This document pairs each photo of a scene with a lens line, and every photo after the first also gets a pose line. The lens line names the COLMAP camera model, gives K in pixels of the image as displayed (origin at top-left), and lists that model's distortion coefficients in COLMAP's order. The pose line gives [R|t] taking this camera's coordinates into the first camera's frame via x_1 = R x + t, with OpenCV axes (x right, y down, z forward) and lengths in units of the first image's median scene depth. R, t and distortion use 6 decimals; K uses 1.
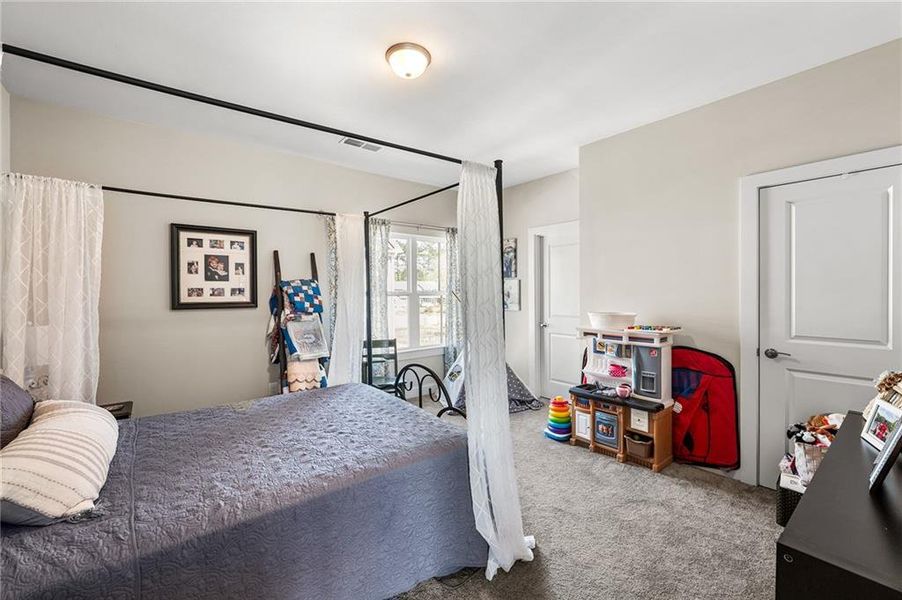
lens RADIAL K [[402.2, 0, 456.4], [0, 402.2, 296.9], [0, 0, 1]] dist [-0.001373, 0.000188]
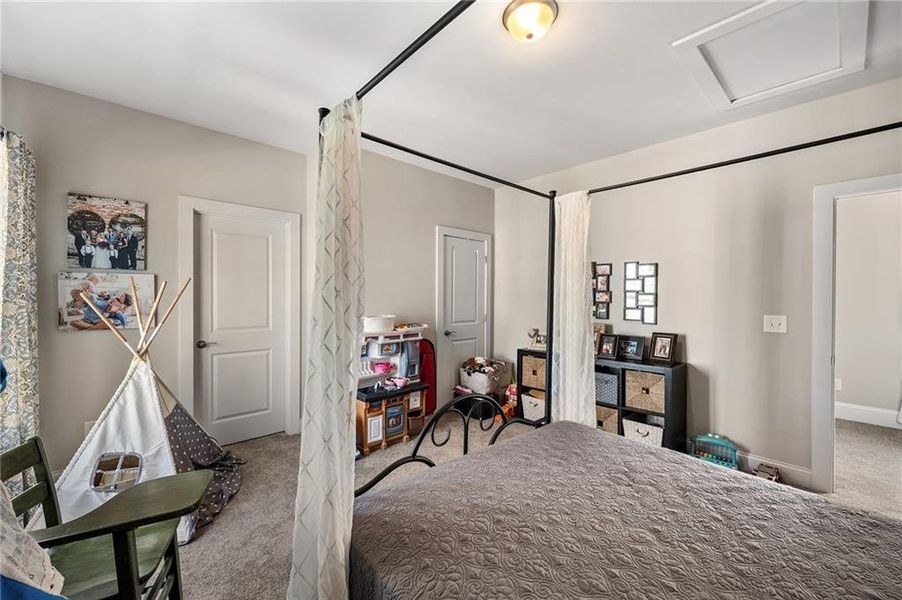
lens RADIAL K [[363.6, 0, 458.0], [0, 363.6, 299.1], [0, 0, 1]] dist [0.000888, 0.000116]
pose [[-0.084725, -0.001513, 0.996403, -0.630062], [0.007011, 0.999973, 0.002114, -0.006526], [-0.996380, 0.007164, -0.084712, 0.896397]]
